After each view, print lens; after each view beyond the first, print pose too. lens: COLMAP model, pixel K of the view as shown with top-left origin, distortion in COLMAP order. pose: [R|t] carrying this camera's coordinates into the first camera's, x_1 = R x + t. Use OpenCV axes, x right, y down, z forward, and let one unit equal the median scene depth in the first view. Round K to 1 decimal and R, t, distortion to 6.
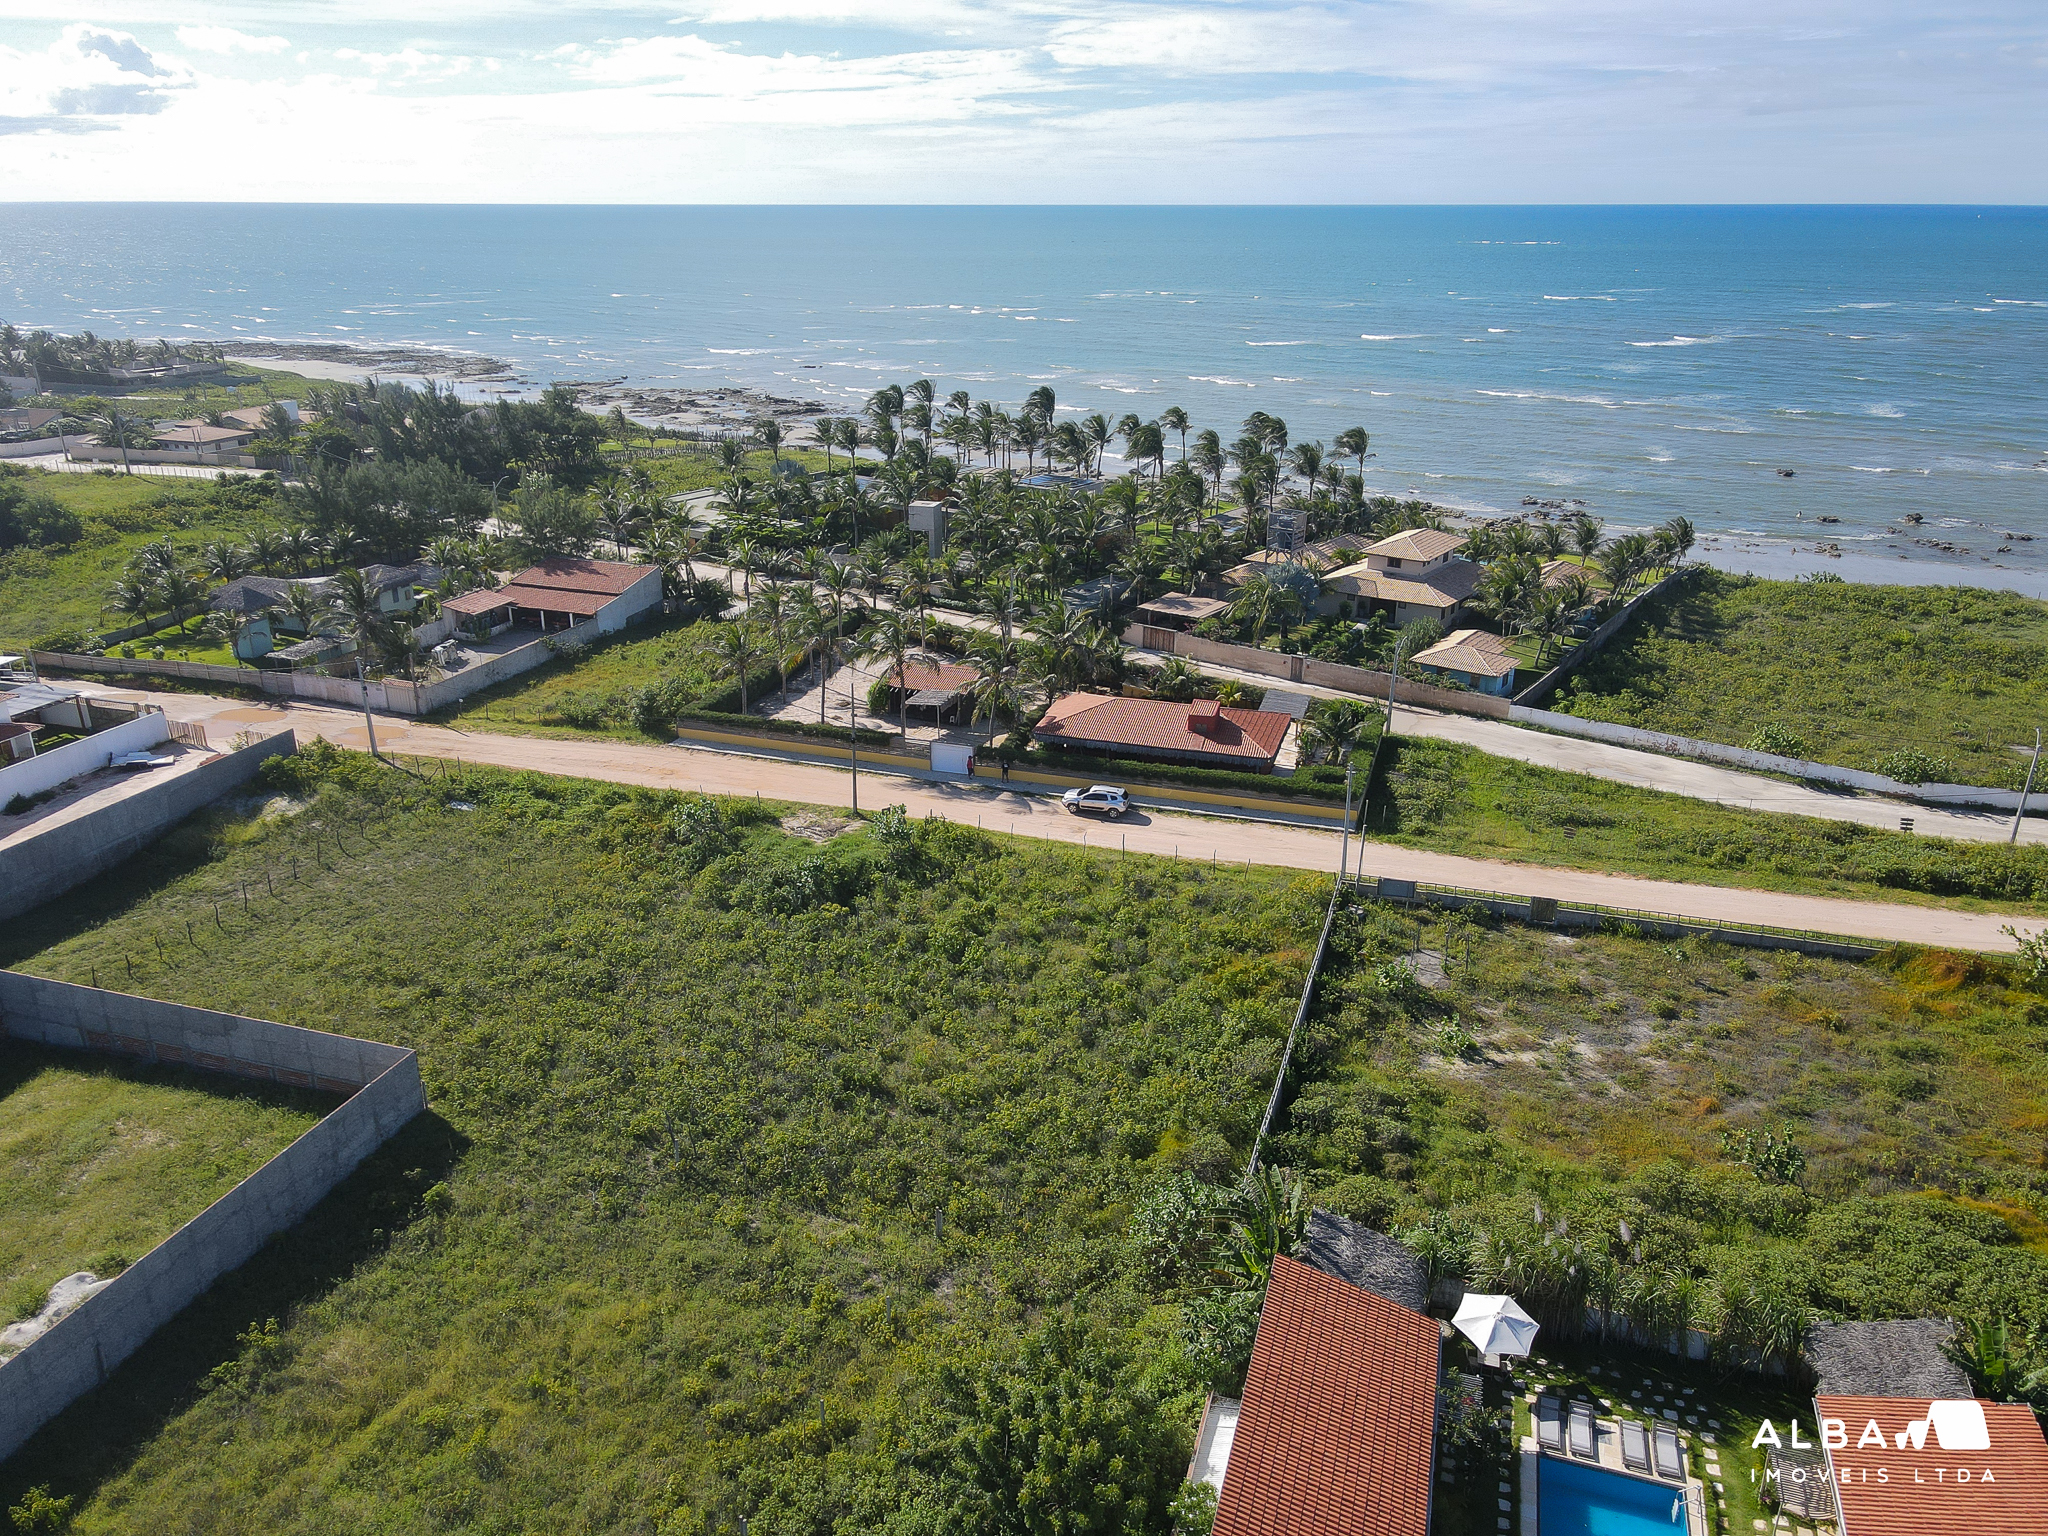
lens RADIAL K [[1511.9, 0, 1040.0], [0, 1511.9, 761.7], [0, 0, 1]] dist [0.006099, 0.019856]
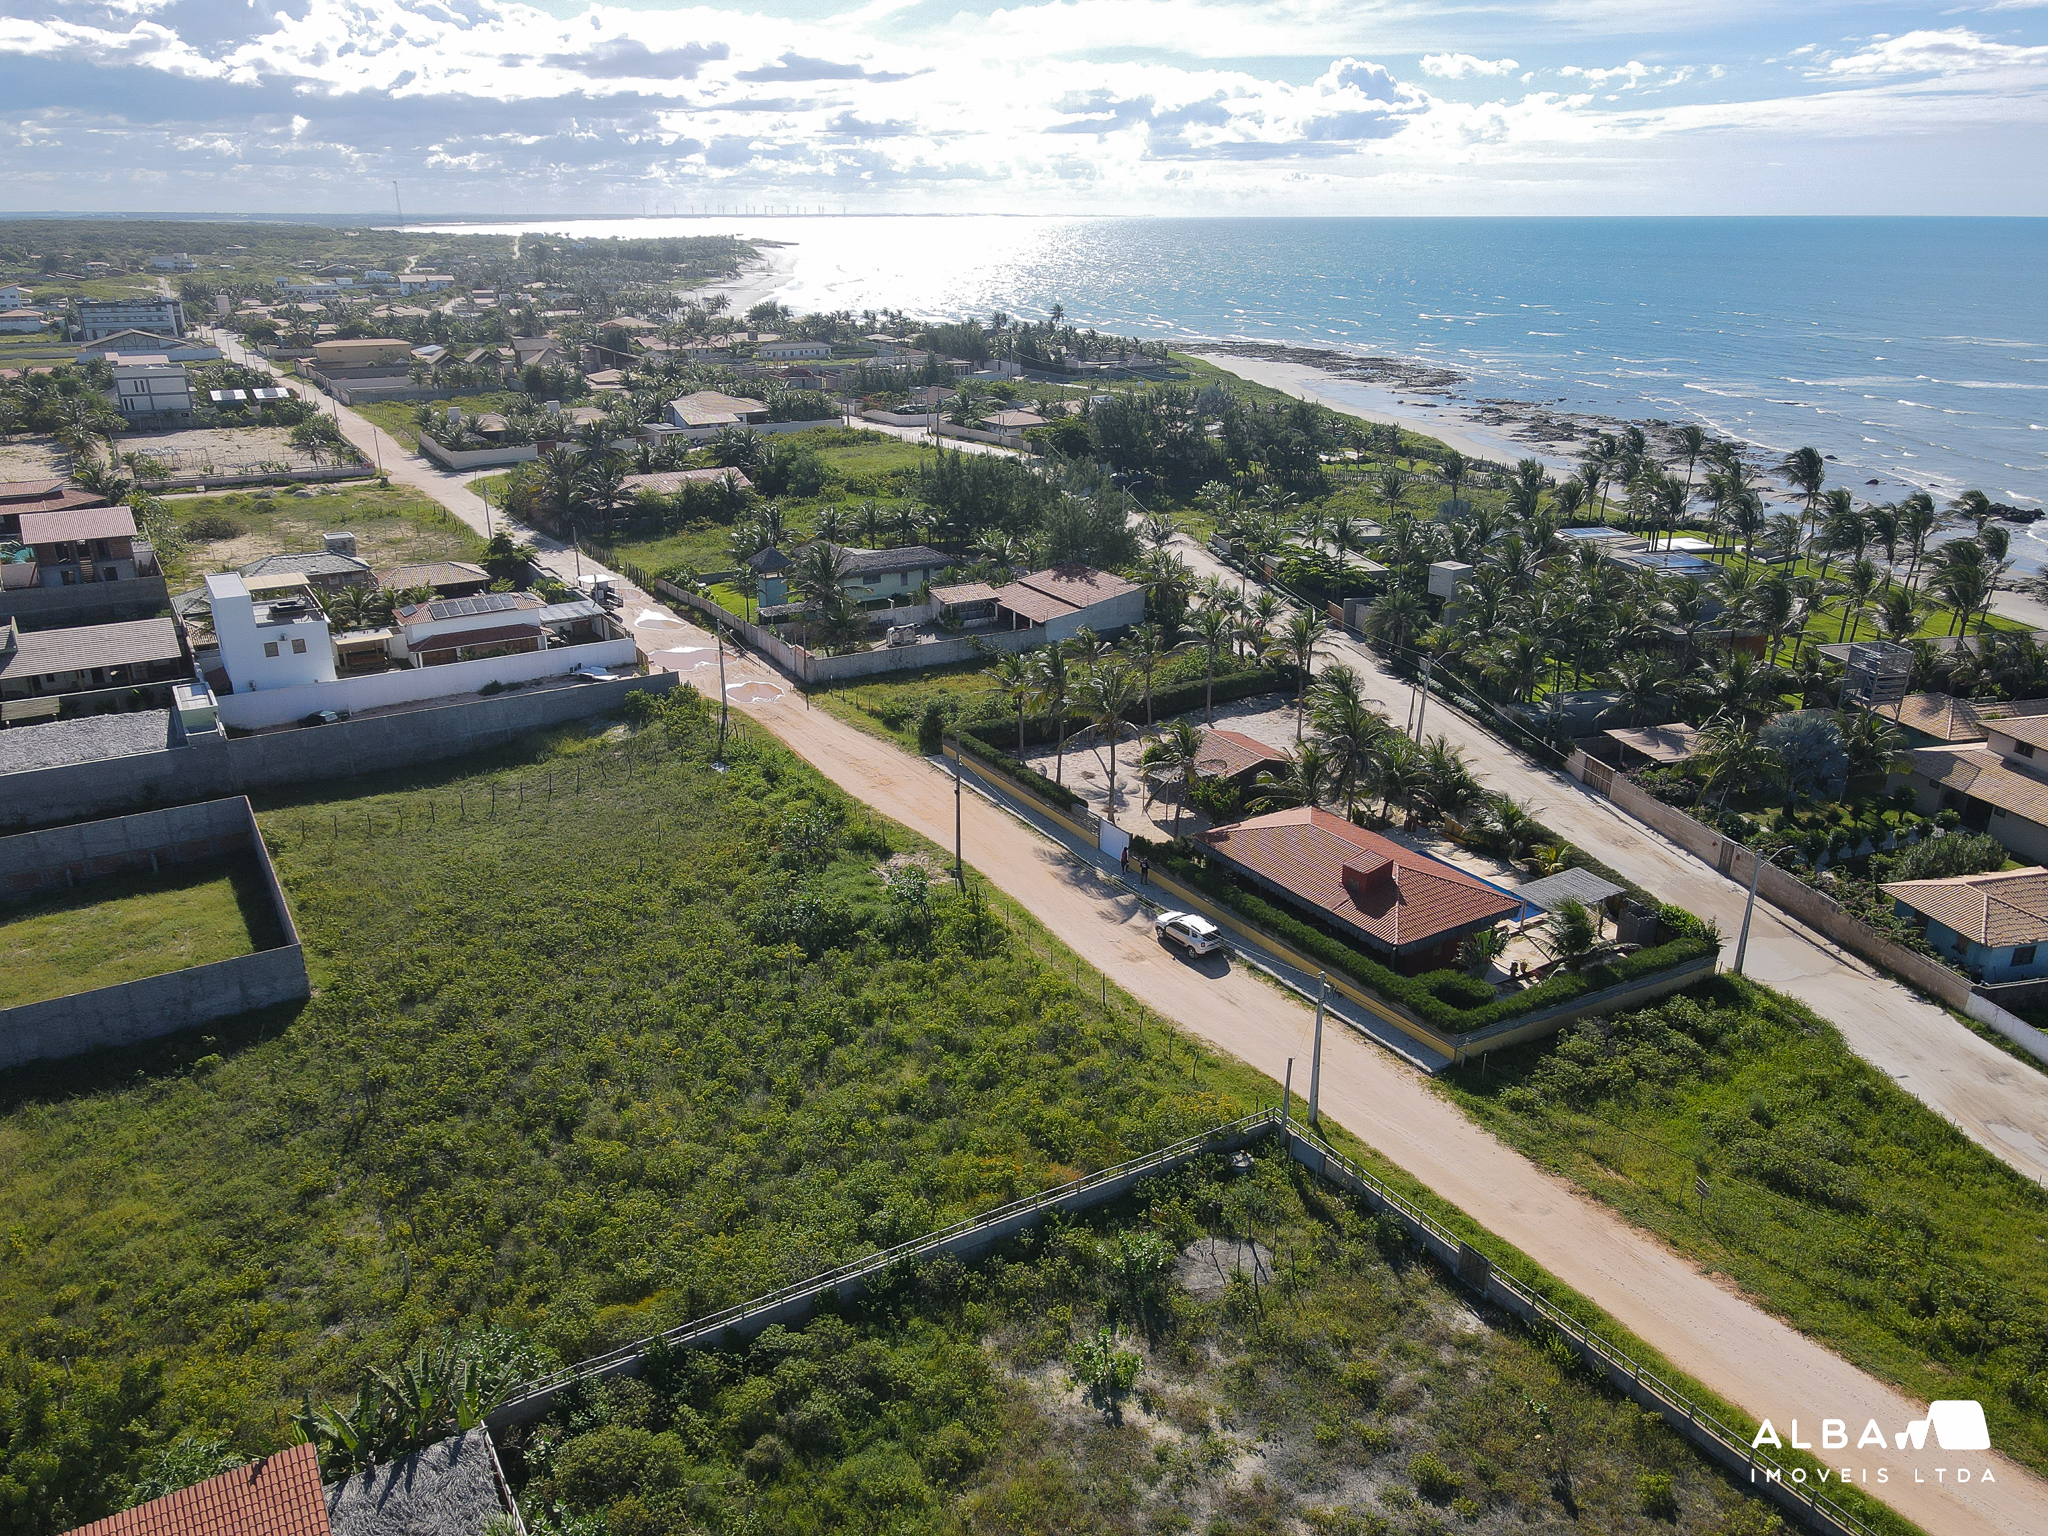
lens RADIAL K [[1519.4, 0, 1032.9], [0, 1519.4, 767.2], [0, 0, 1]] dist [0.008371, 0.009068]
pose [[0.751969, 0.226060, -0.619225, 0.439173], [-0.229186, 0.970415, 0.075953, -0.099421], [0.618075, 0.084803, 0.781532, 0.259235]]
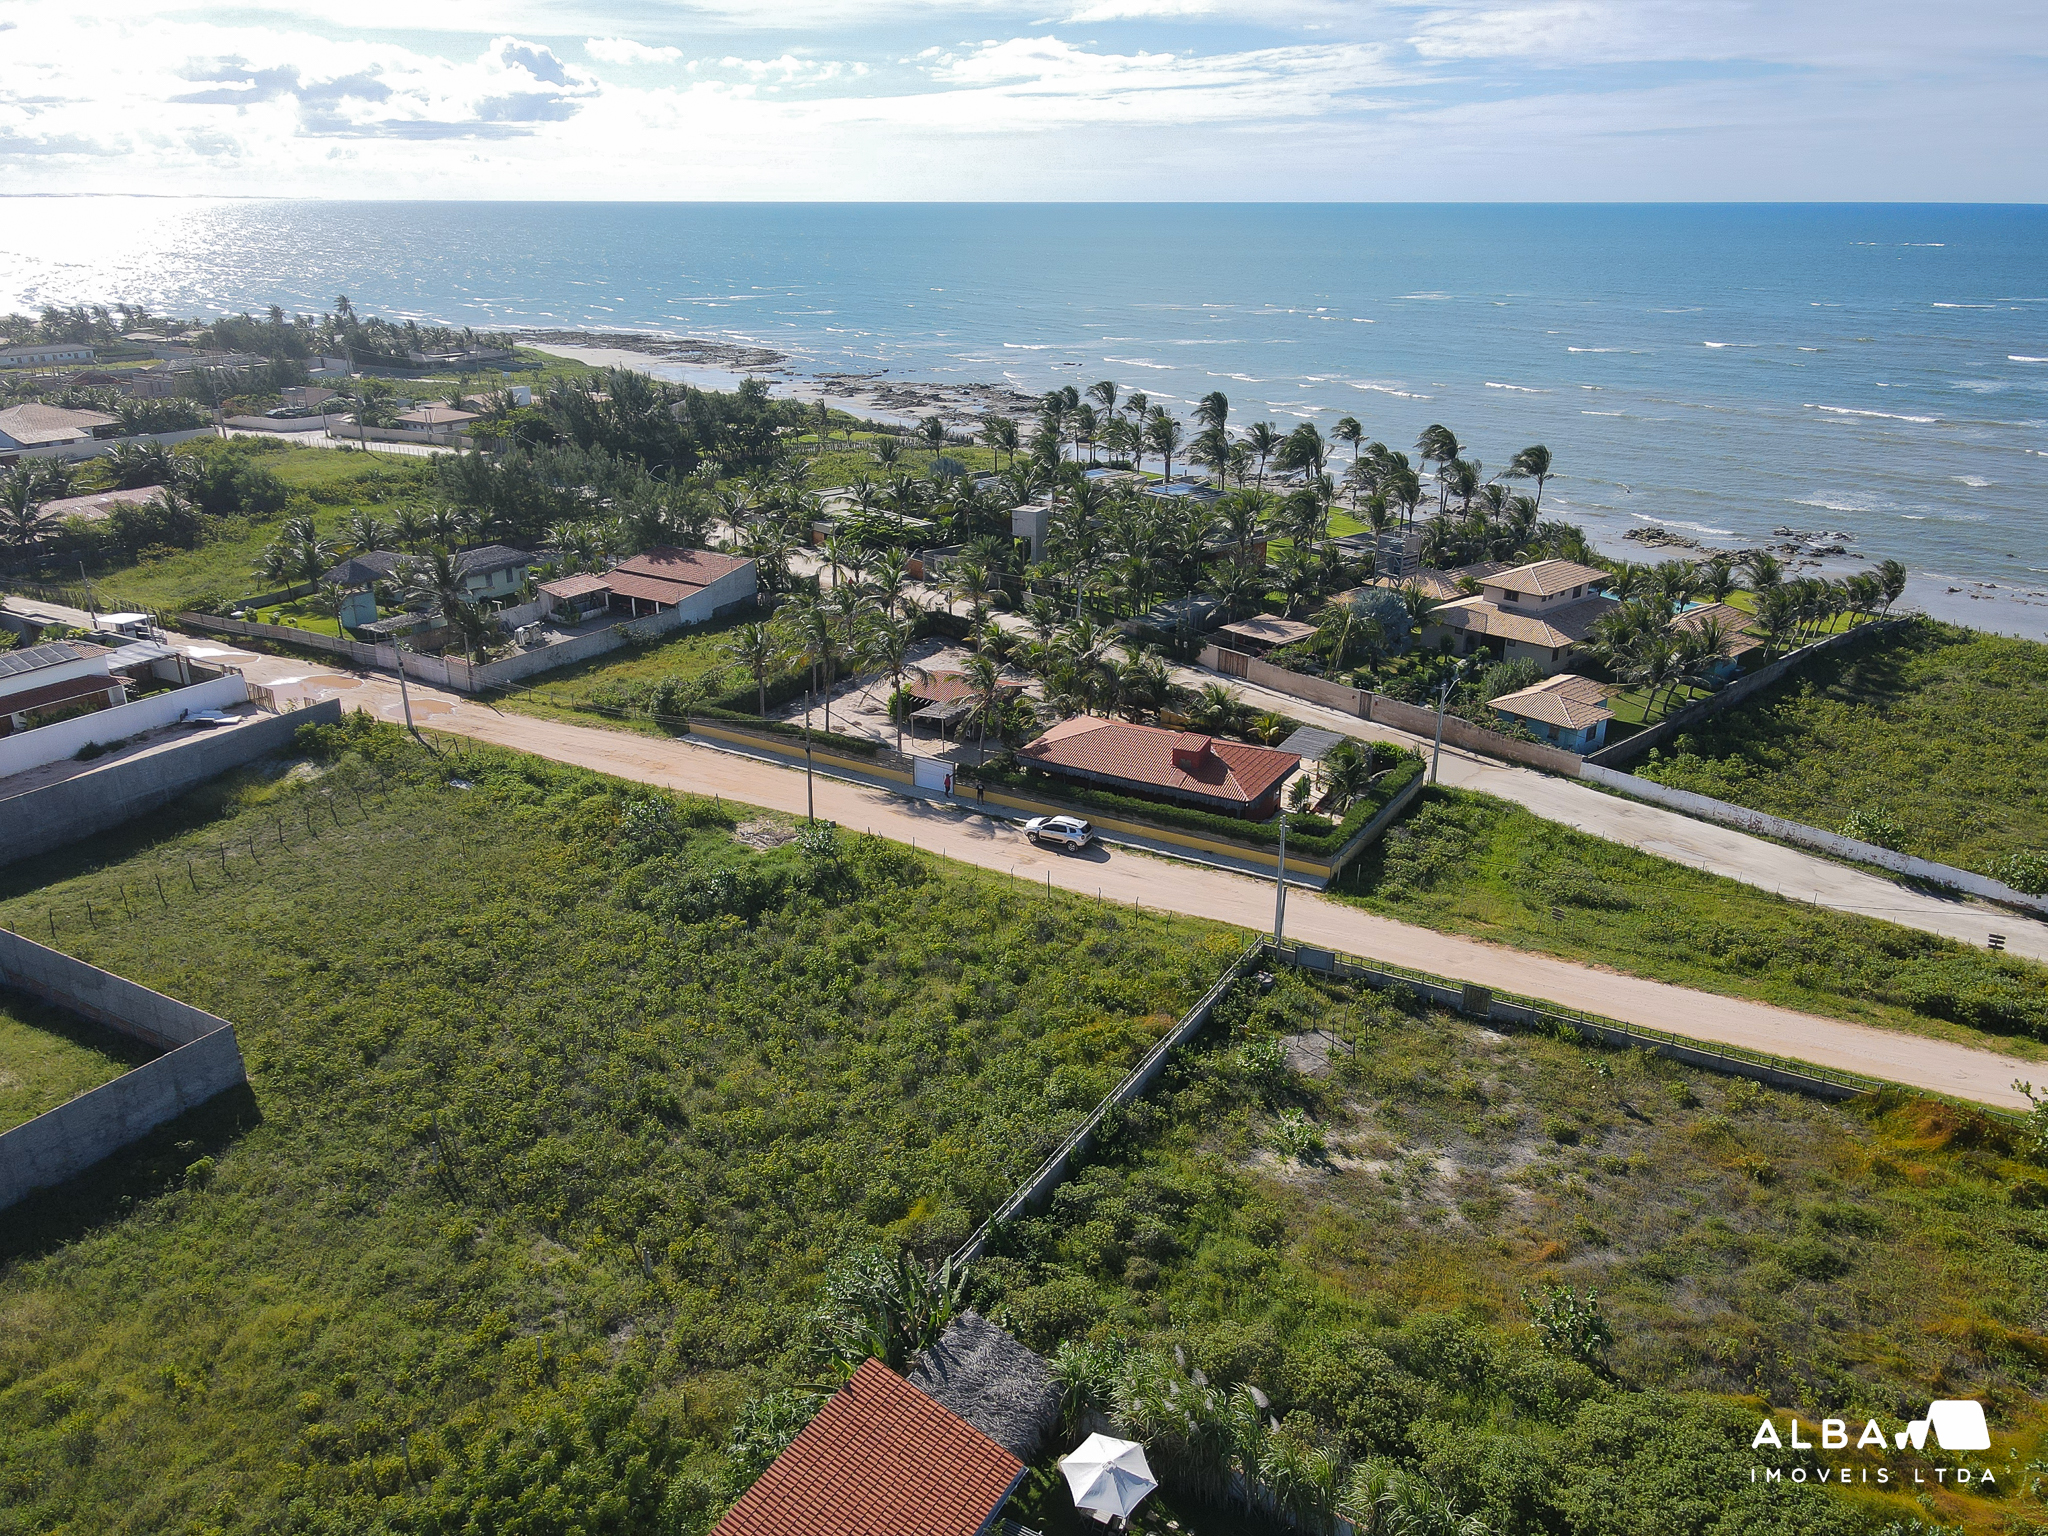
lens RADIAL K [[1511.9, 0, 1040.0], [0, 1511.9, 761.7], [0, 0, 1]] dist [0.006099, 0.019856]
pose [[0.976805, 0.076361, -0.200050, 0.197138], [-0.076048, 0.997061, 0.009264, -0.024173], [0.200170, 0.006164, 0.979742, 0.059122]]
